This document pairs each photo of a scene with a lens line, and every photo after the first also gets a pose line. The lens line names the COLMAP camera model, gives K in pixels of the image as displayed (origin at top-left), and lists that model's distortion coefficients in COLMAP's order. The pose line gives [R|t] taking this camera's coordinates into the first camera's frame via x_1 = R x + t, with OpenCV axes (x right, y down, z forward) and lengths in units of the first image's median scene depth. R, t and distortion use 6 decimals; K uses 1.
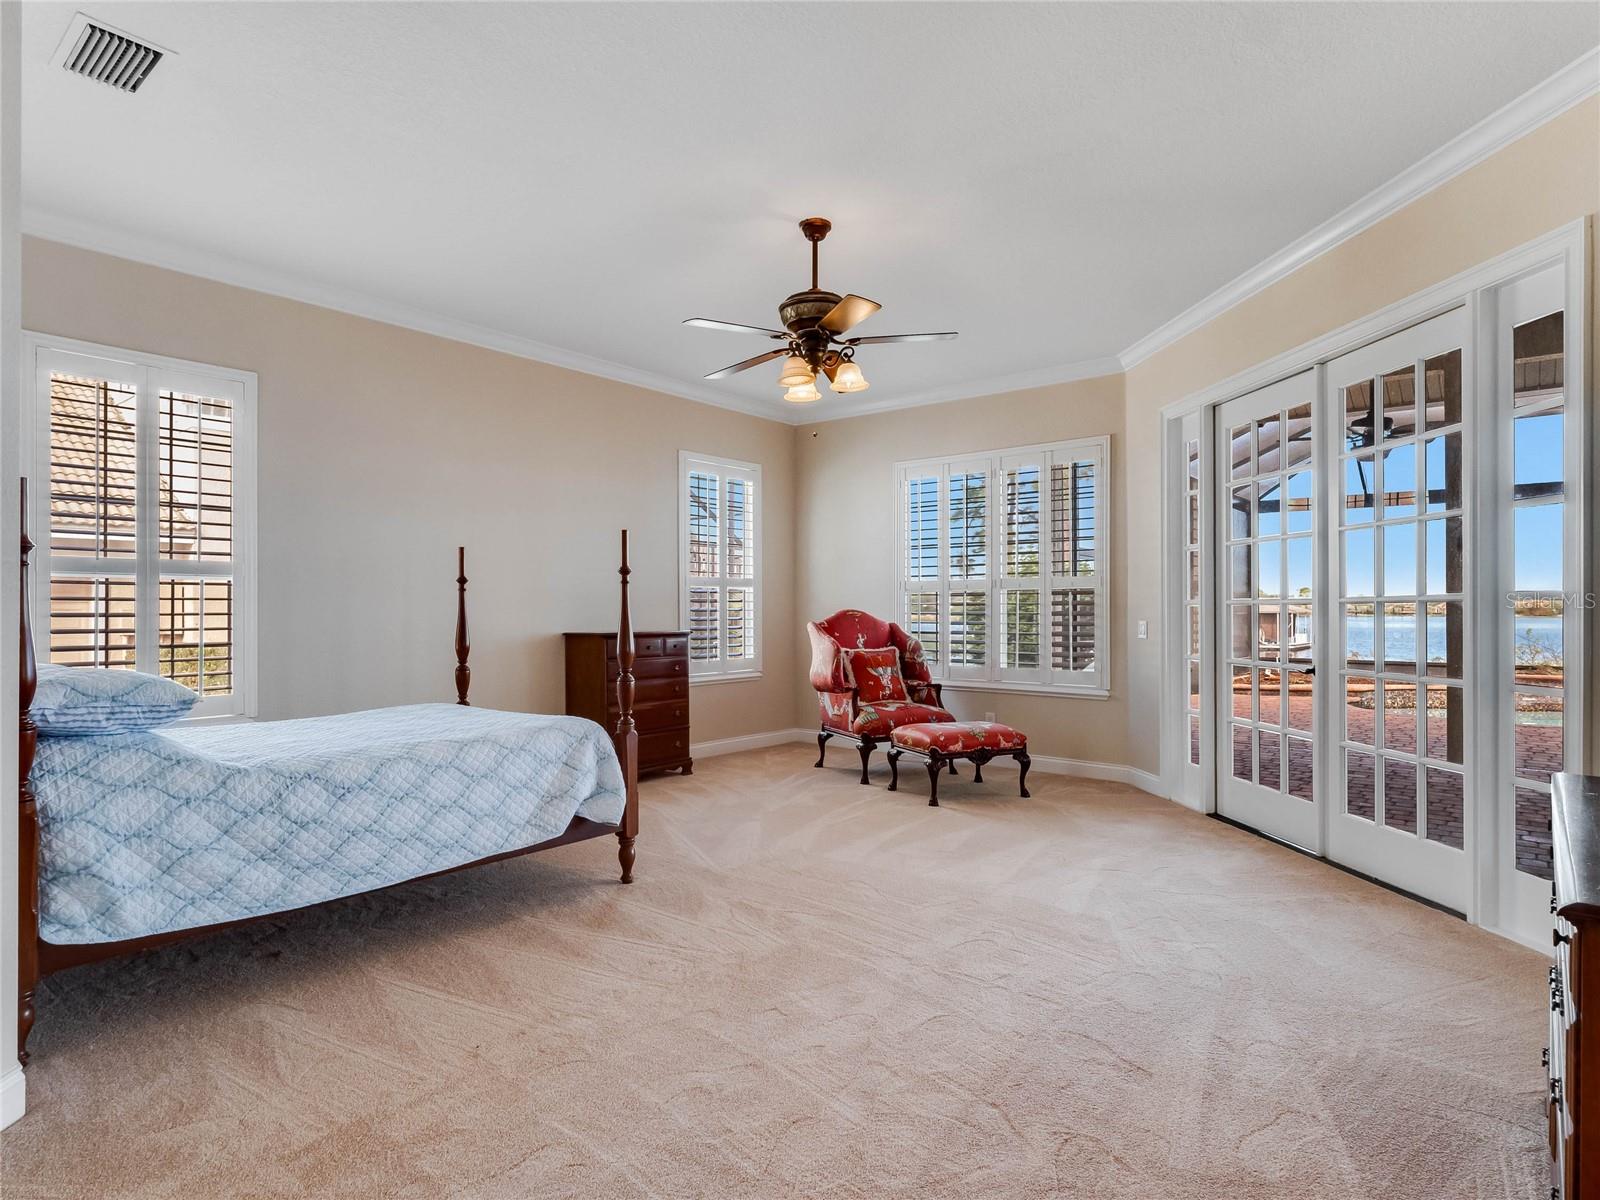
lens RADIAL K [[844.6, 0, 803.1], [0, 844.6, 611.2], [0, 0, 1]] dist [0.022926, -0.026851]
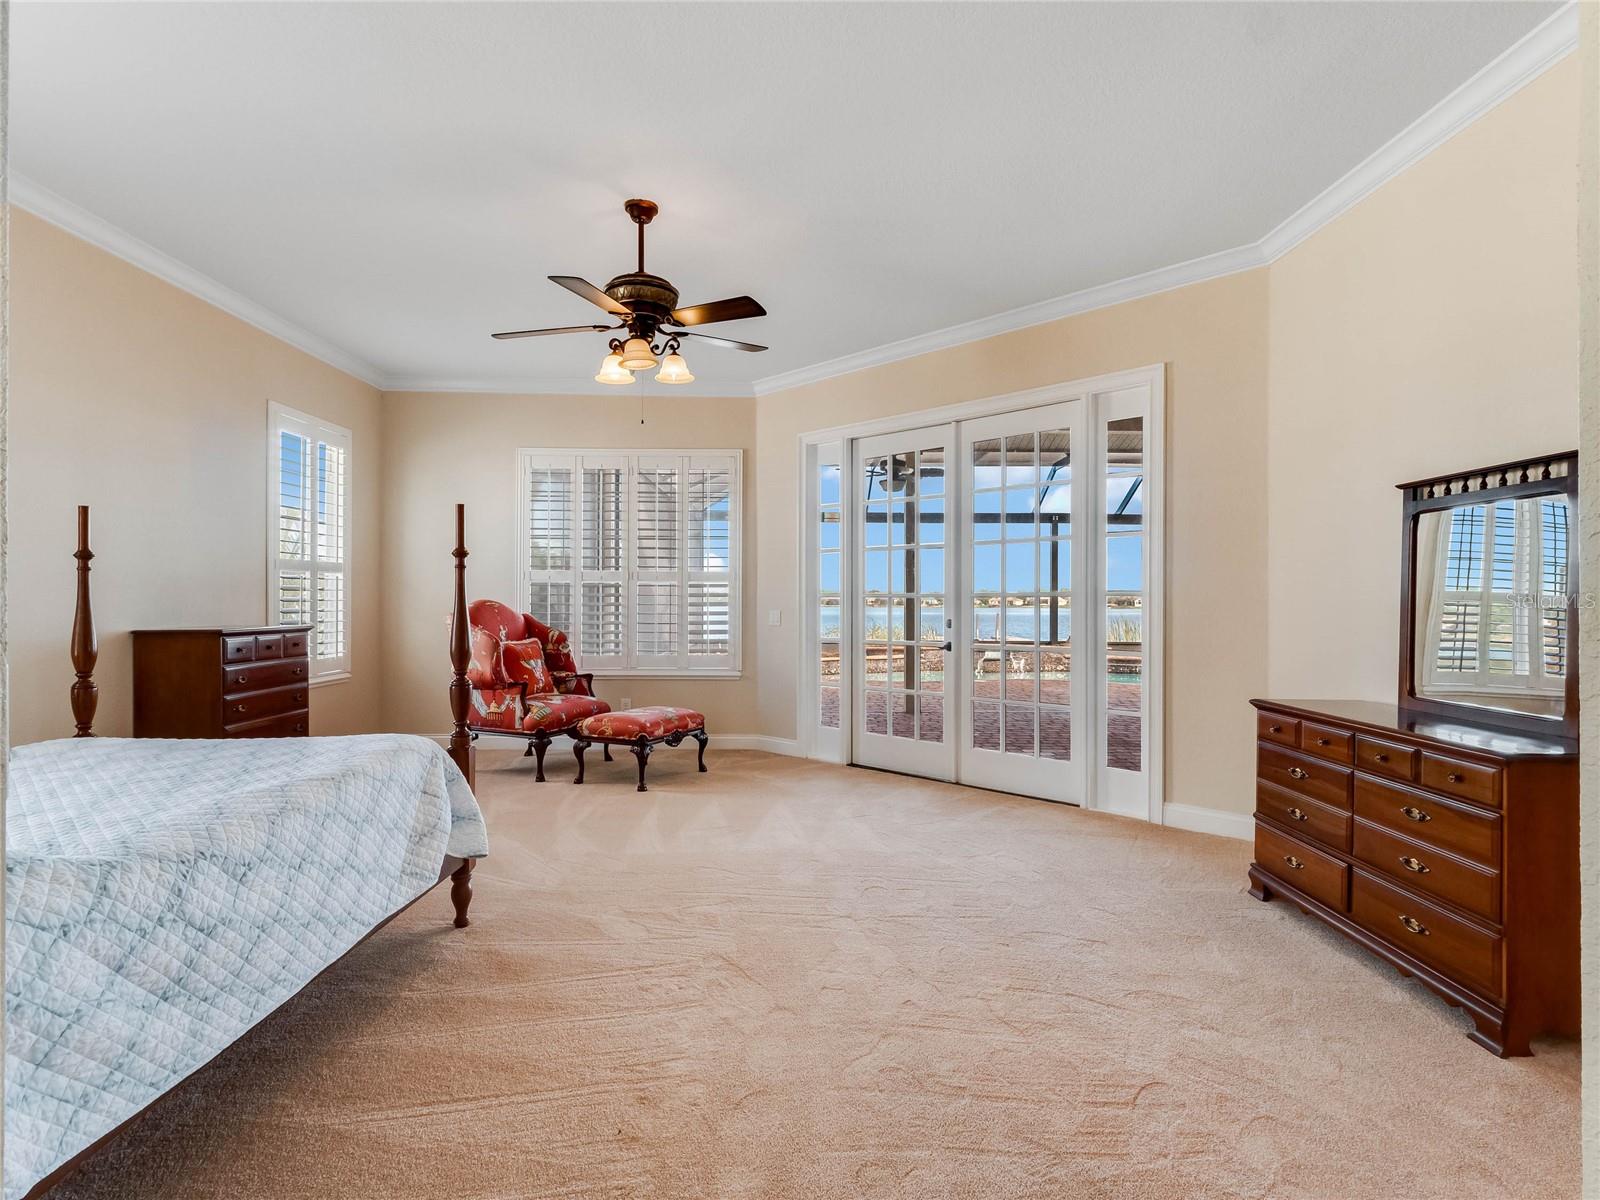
lens RADIAL K [[800.2, 0, 805.9], [0, 800.2, 601.1], [0, 0, 1]] dist [0.000715, -0.001213]
pose [[0.776742, 0.003038, 0.629812, -0.418590], [-0.002201, 0.999995, -0.002109, 0.000777], [-0.629815, 0.000252, 0.776745, 0.162775]]
